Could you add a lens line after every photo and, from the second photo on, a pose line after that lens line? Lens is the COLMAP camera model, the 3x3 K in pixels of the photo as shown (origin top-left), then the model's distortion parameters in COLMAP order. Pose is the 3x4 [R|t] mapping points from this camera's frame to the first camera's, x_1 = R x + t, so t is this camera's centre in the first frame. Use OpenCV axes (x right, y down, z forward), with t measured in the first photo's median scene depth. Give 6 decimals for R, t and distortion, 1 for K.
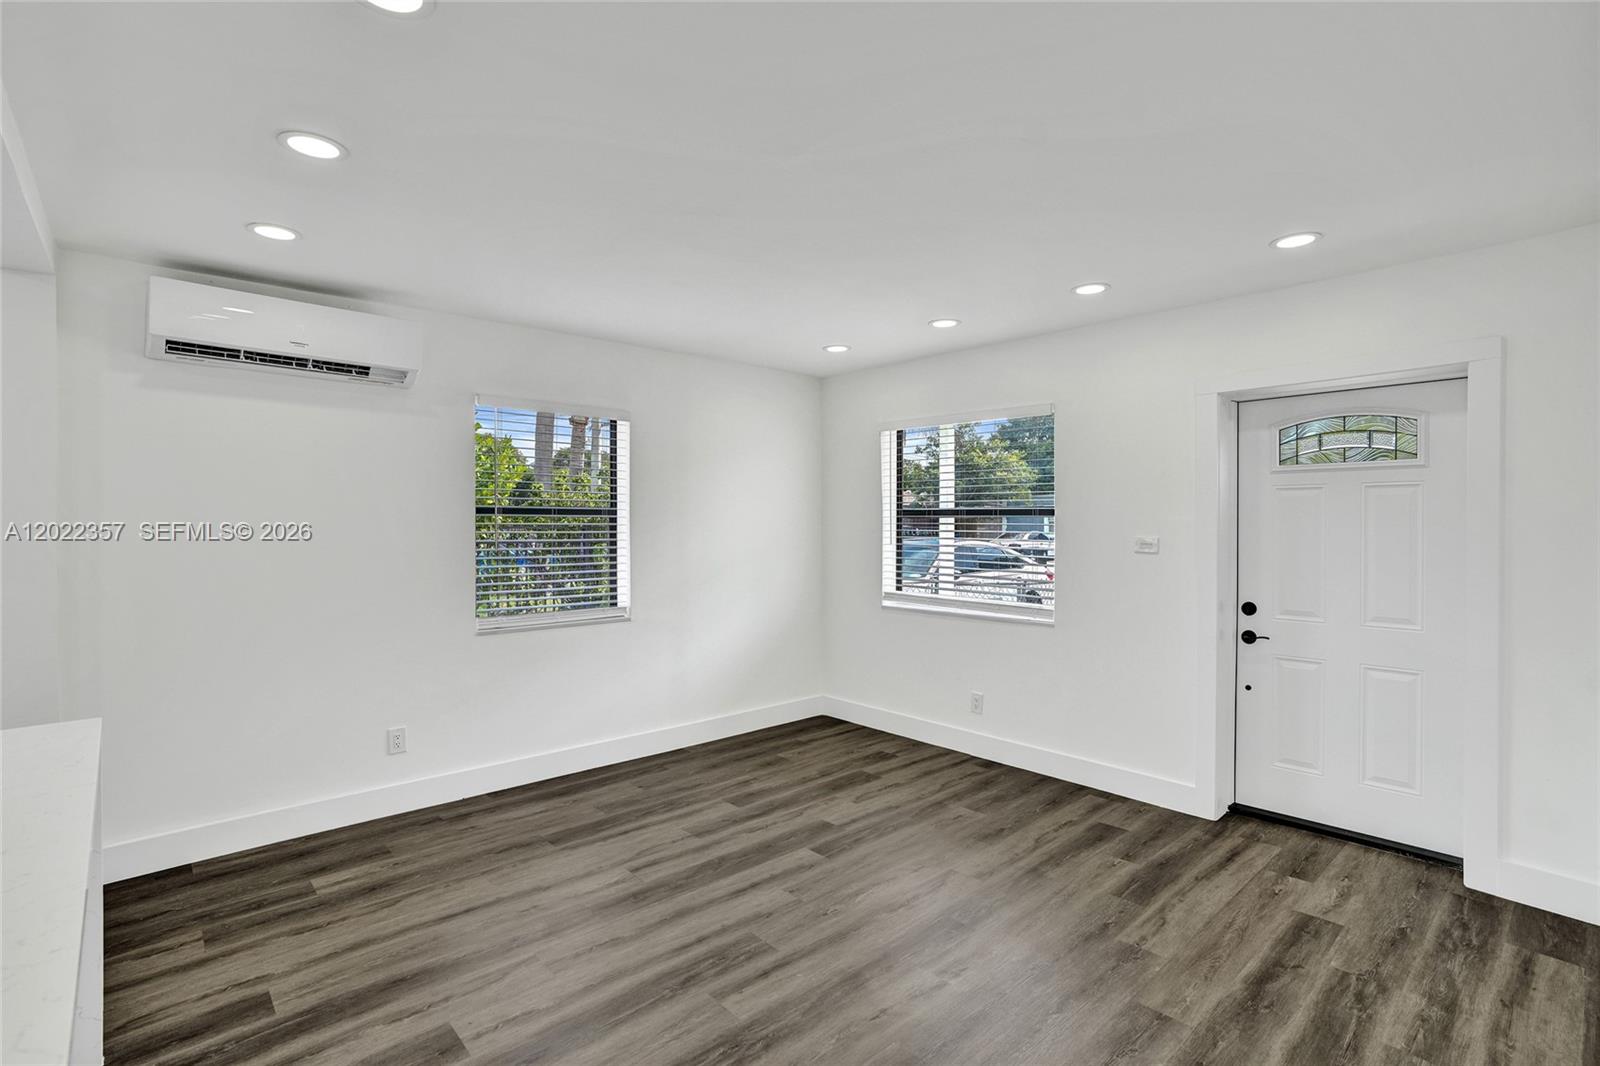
lens RADIAL K [[756.1, 0, 805.4], [0, 756.1, 526.8], [0, 0, 1]] dist [-0.052599, 0.029668]
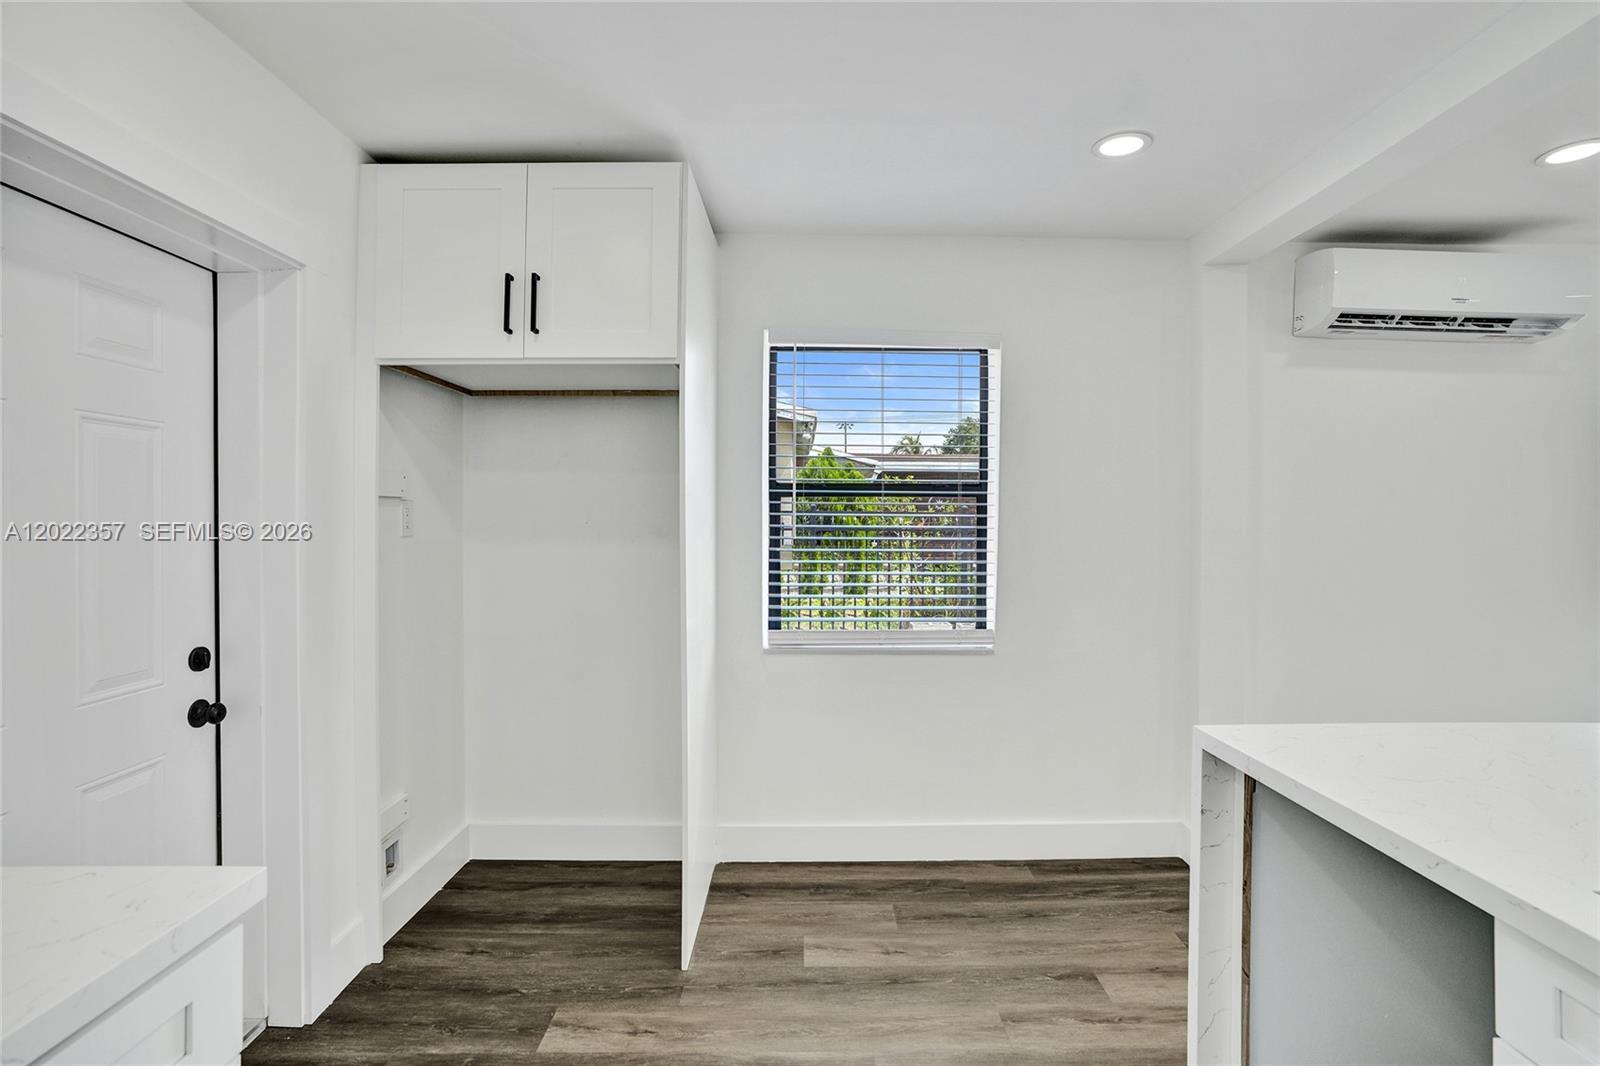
lens RADIAL K [[746.6, 0, 846.5], [0, 746.6, 513.1], [0, 0, 1]] dist [-0.017482, 0.000214]
pose [[0.752664, 0.007506, -0.658362, -0.620736], [-0.011198, 0.999936, -0.001402, 0.015699], [0.658309, 0.008427, 0.752700, -0.125732]]
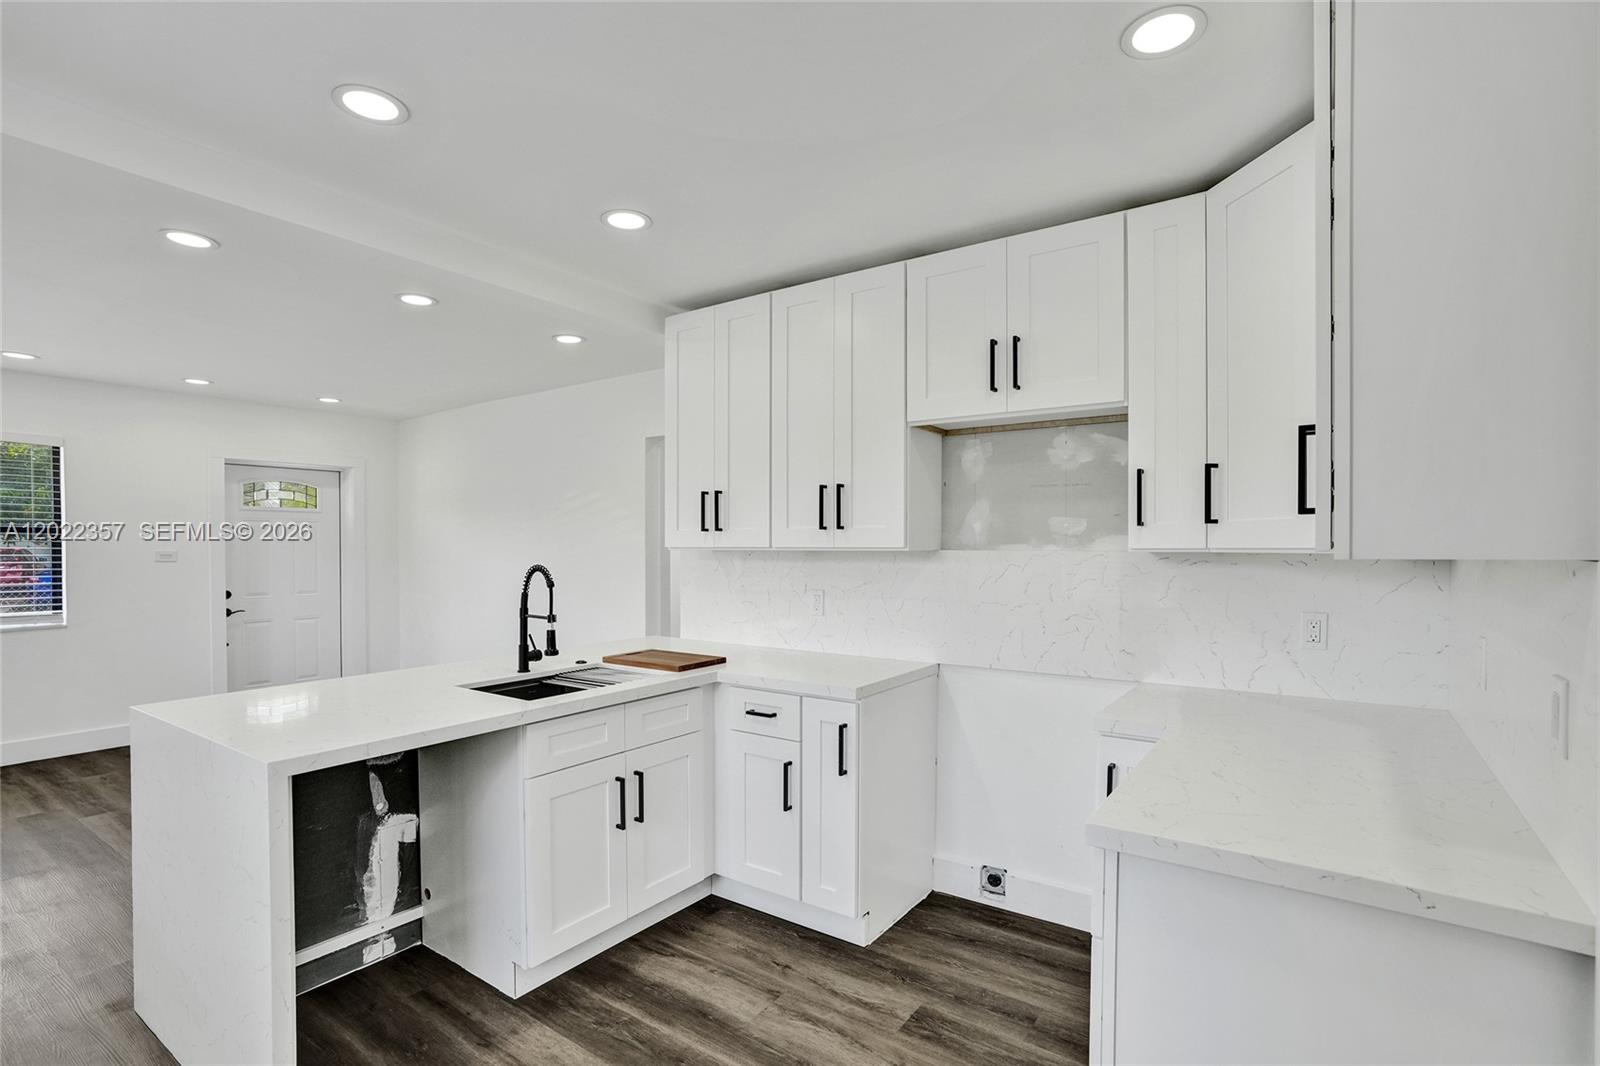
lens RADIAL K [[762.2, 0, 806.1], [0, 762.2, 546.3], [0, 0, 1]] dist [-0.056544, 0.029816]
pose [[-0.220206, 0.000439, 0.975453, -1.336187], [0.005773, 0.999983, 0.000853, 0.012515], [-0.975436, 0.005819, -0.220205, 0.151864]]
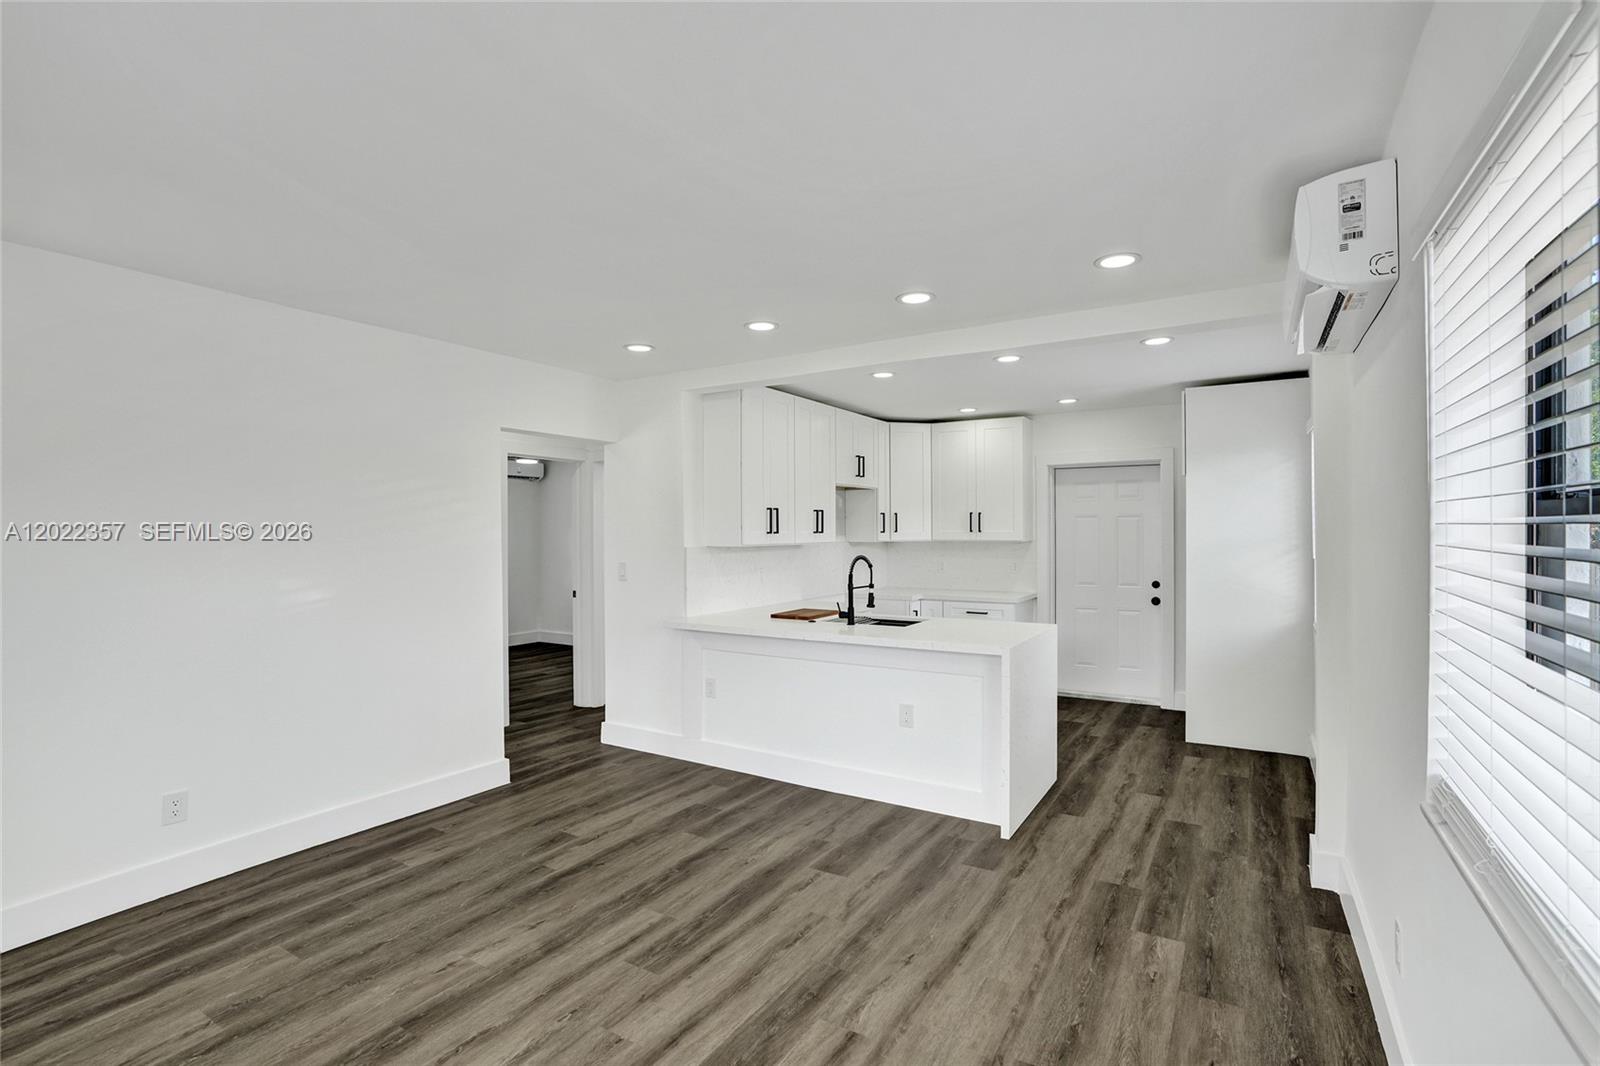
lens RADIAL K [[751.7, 0, 810.3], [0, 751.7, 534.7], [0, 0, 1]] dist [-0.054765, 0.030094]
pose [[-0.958325, 0.010377, -0.285493, 0.002180], [0.008072, 0.999925, 0.009249, -0.017931], [0.285568, 0.006559, -0.958336, 1.509648]]
